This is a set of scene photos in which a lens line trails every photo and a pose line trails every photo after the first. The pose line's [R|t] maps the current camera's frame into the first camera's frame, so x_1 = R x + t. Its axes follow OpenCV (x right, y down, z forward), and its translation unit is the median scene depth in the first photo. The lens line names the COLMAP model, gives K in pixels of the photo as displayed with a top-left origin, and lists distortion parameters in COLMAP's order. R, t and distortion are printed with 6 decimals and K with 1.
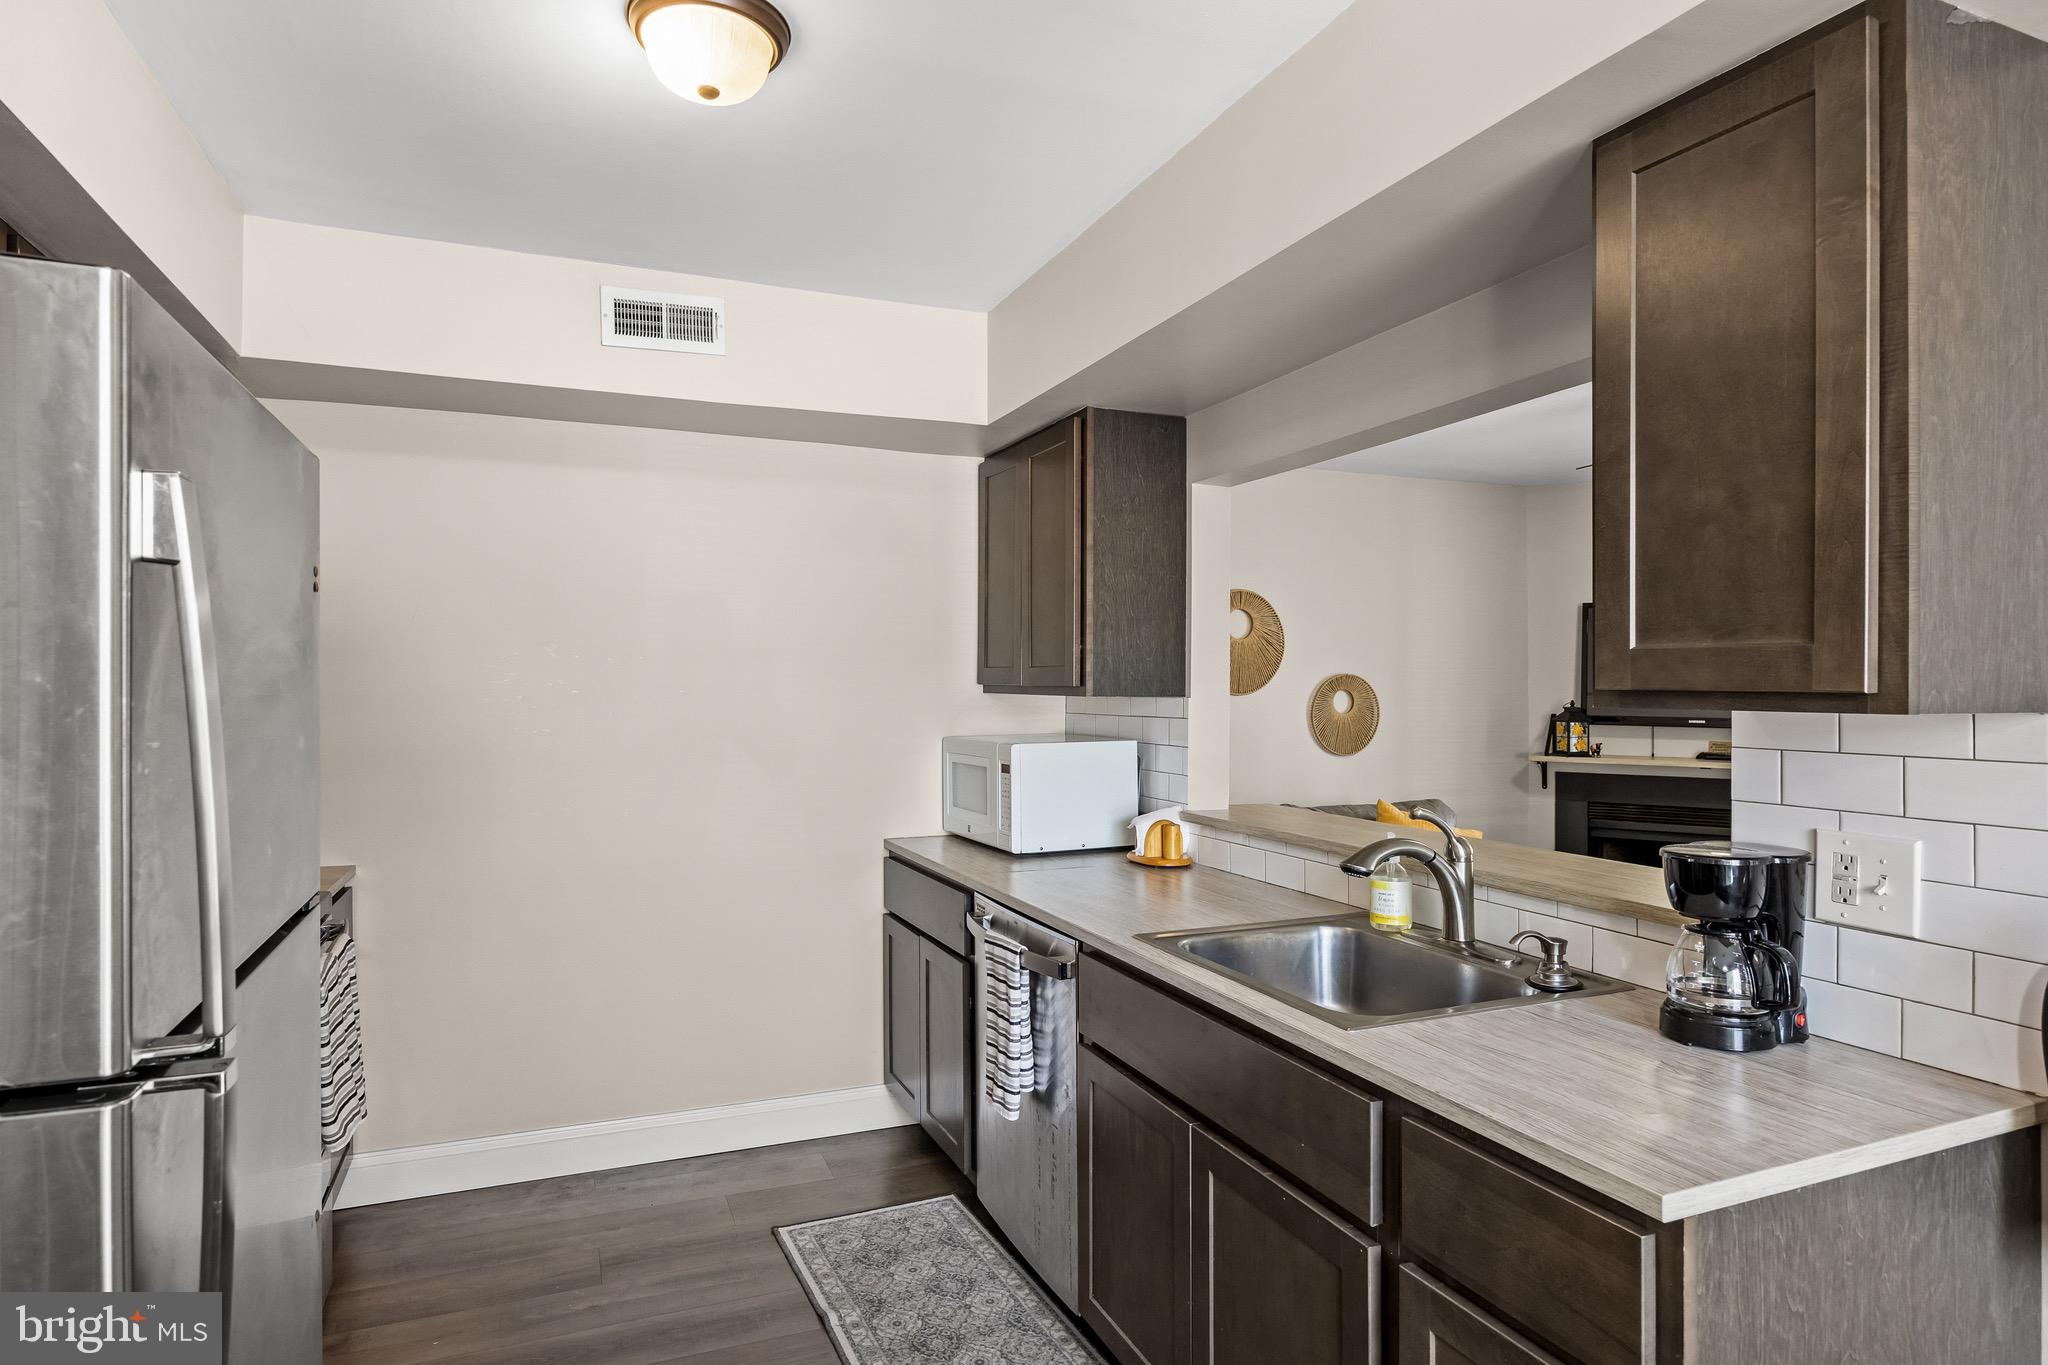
lens RADIAL K [[1163.0, 0, 1007.5], [0, 1163.0, 680.8], [0, 0, 1]] dist [-0.001093, -0.000654]
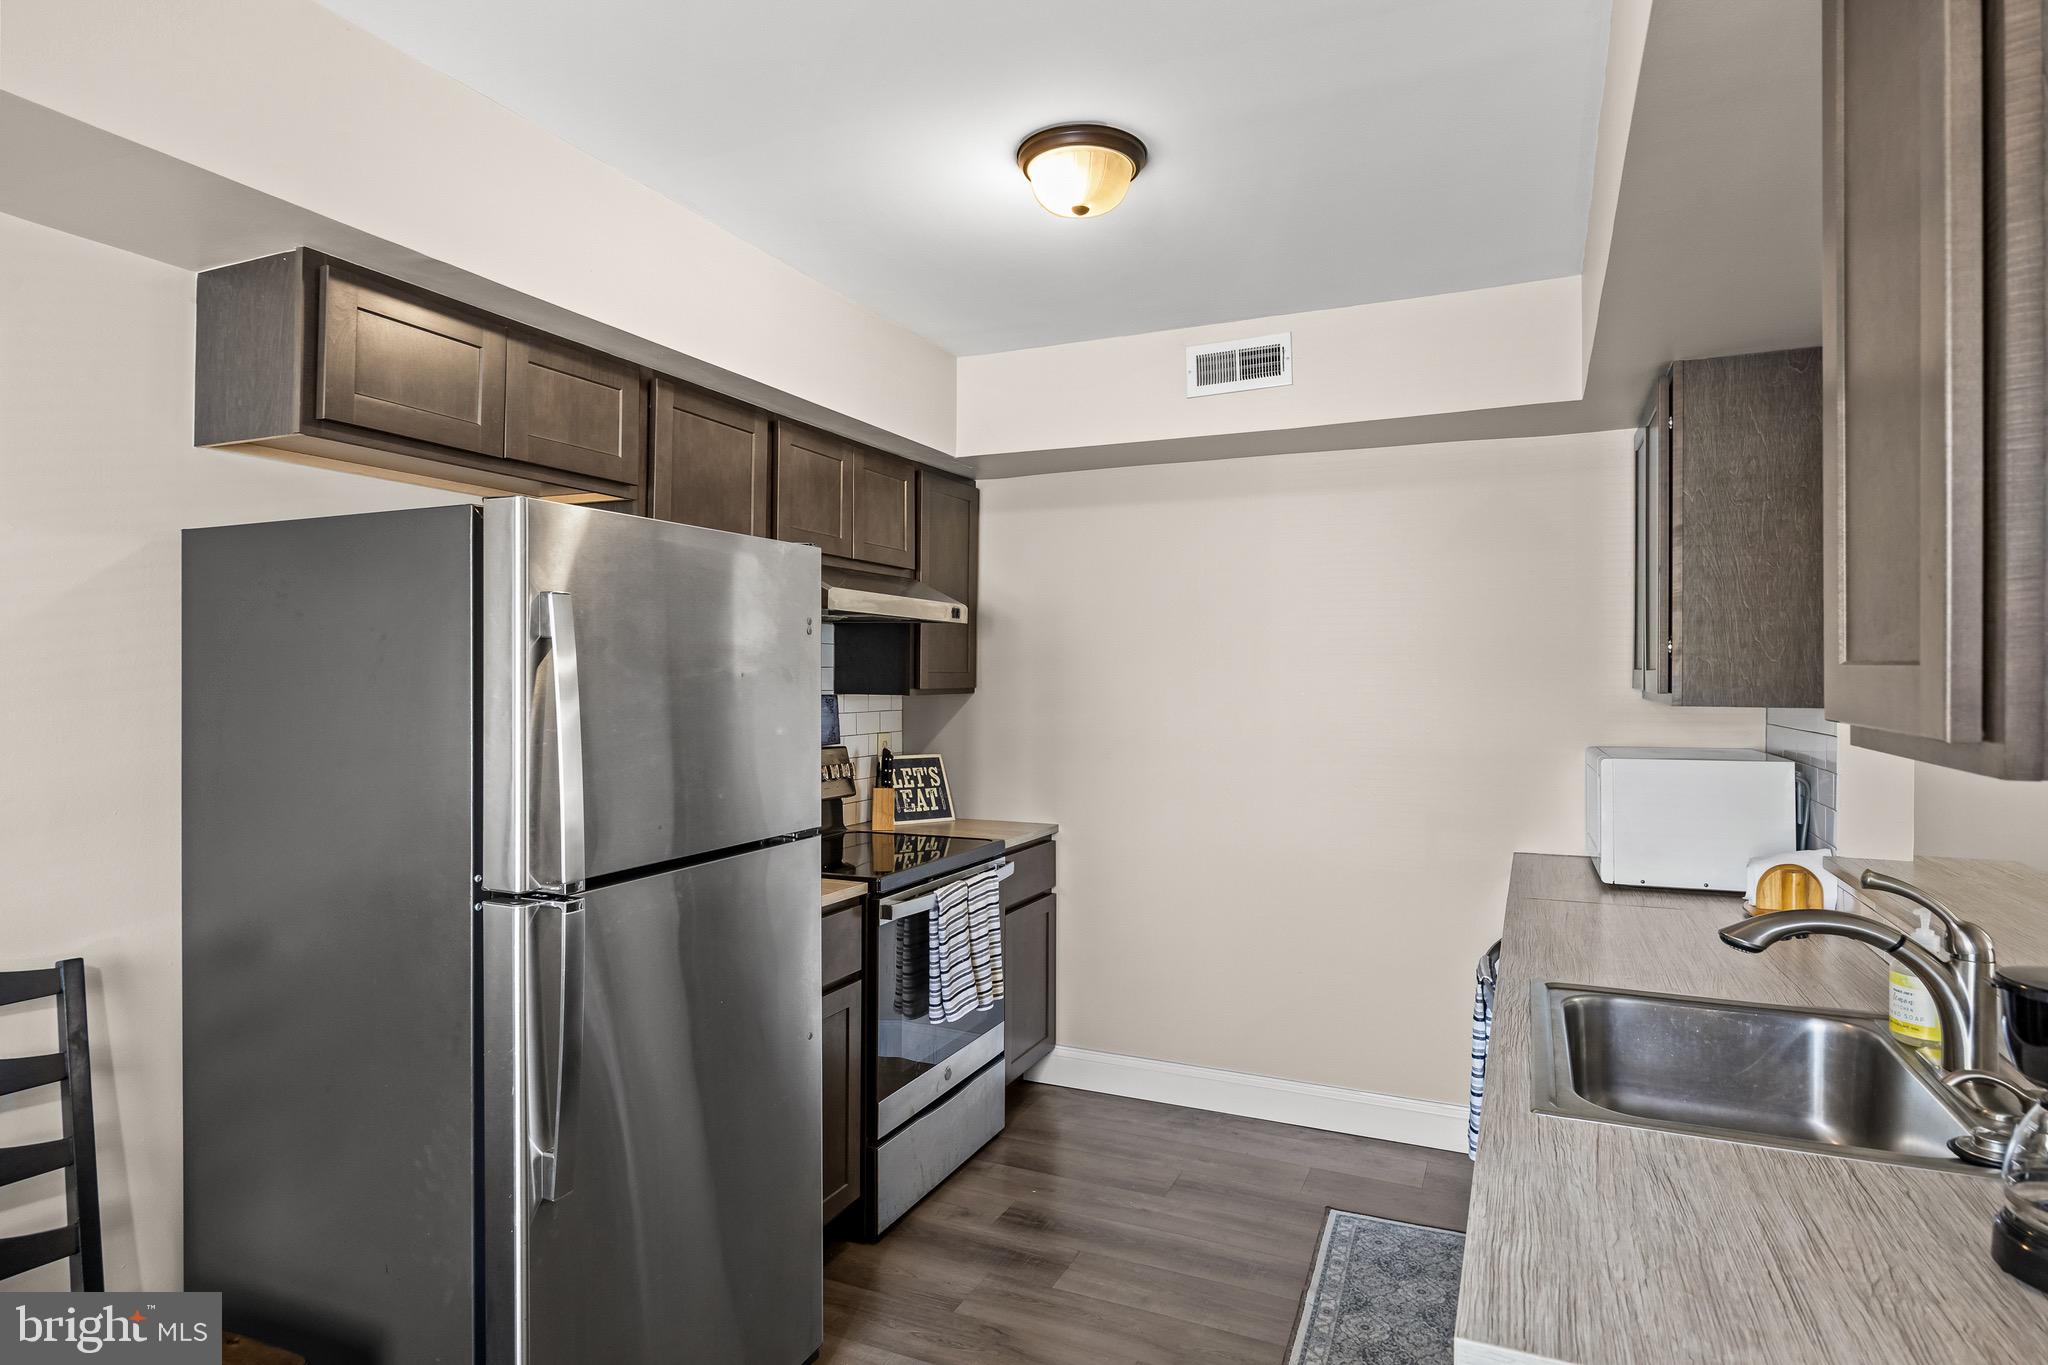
lens RADIAL K [[1163.0, 0, 999.8], [0, 1163.0, 665.9], [0, 0, 1]] dist [-0.001093, -0.000654]
pose [[0.664781, -0.007042, -0.747005, 0.394502], [0.004254, 0.999975, -0.005641, -0.013790], [0.747026, 0.000572, 0.664794, 0.082308]]
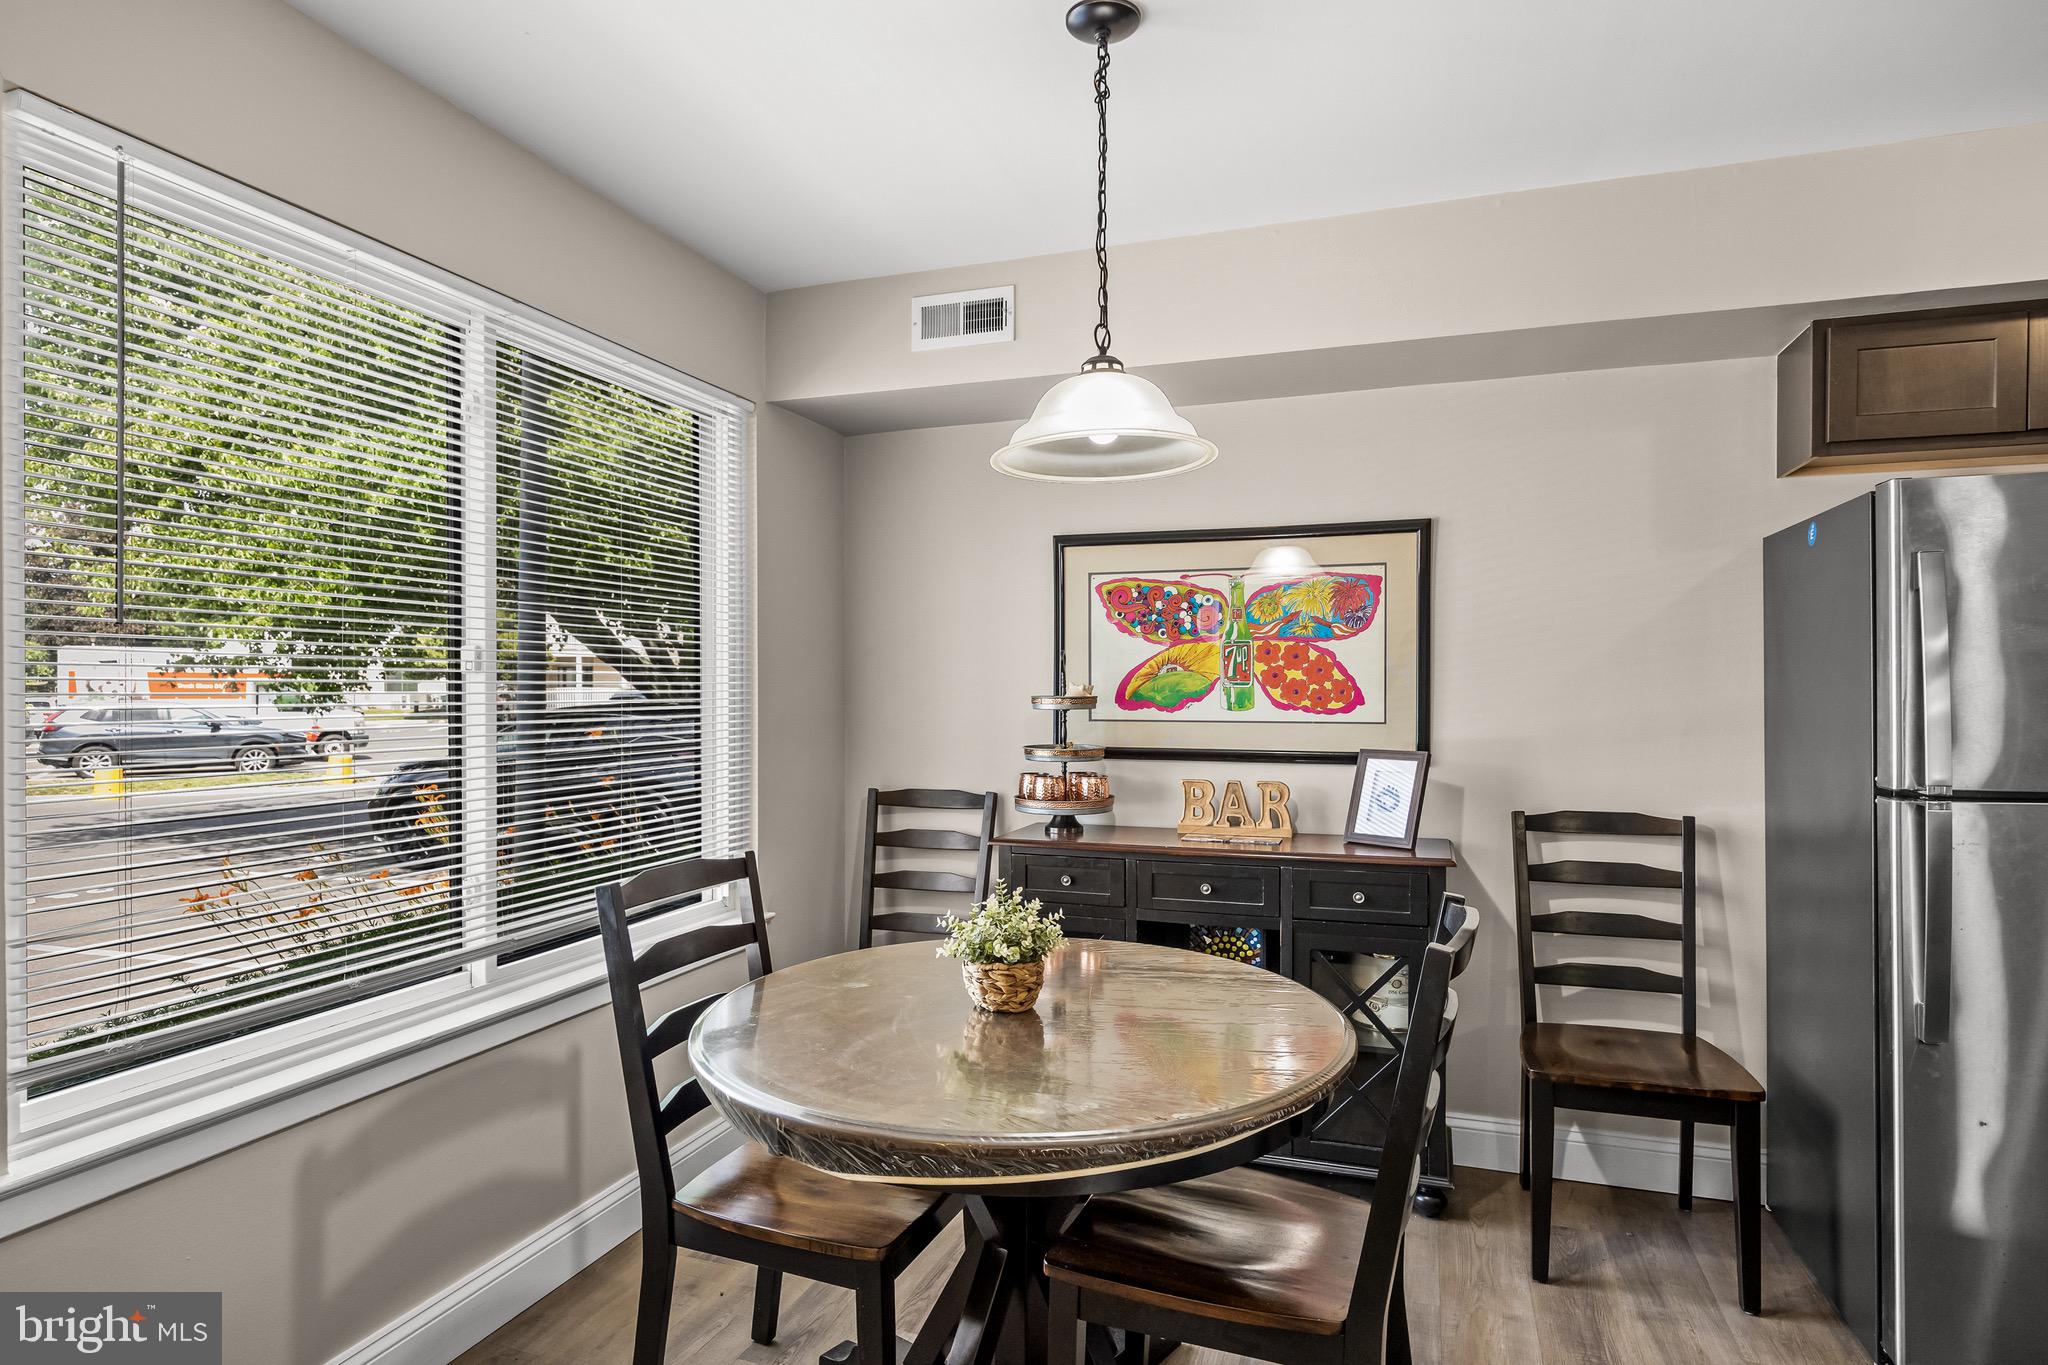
lens RADIAL K [[1163.0, 0, 1020.2], [0, 1163.0, 689.5], [0, 0, 1]] dist [-0.001093, -0.000654]
pose [[-0.670818, 0.001658, -0.741620, 0.736212], [0.011638, 0.999898, -0.008291, 0.031804], [0.741530, -0.014193, -0.670769, 0.382023]]
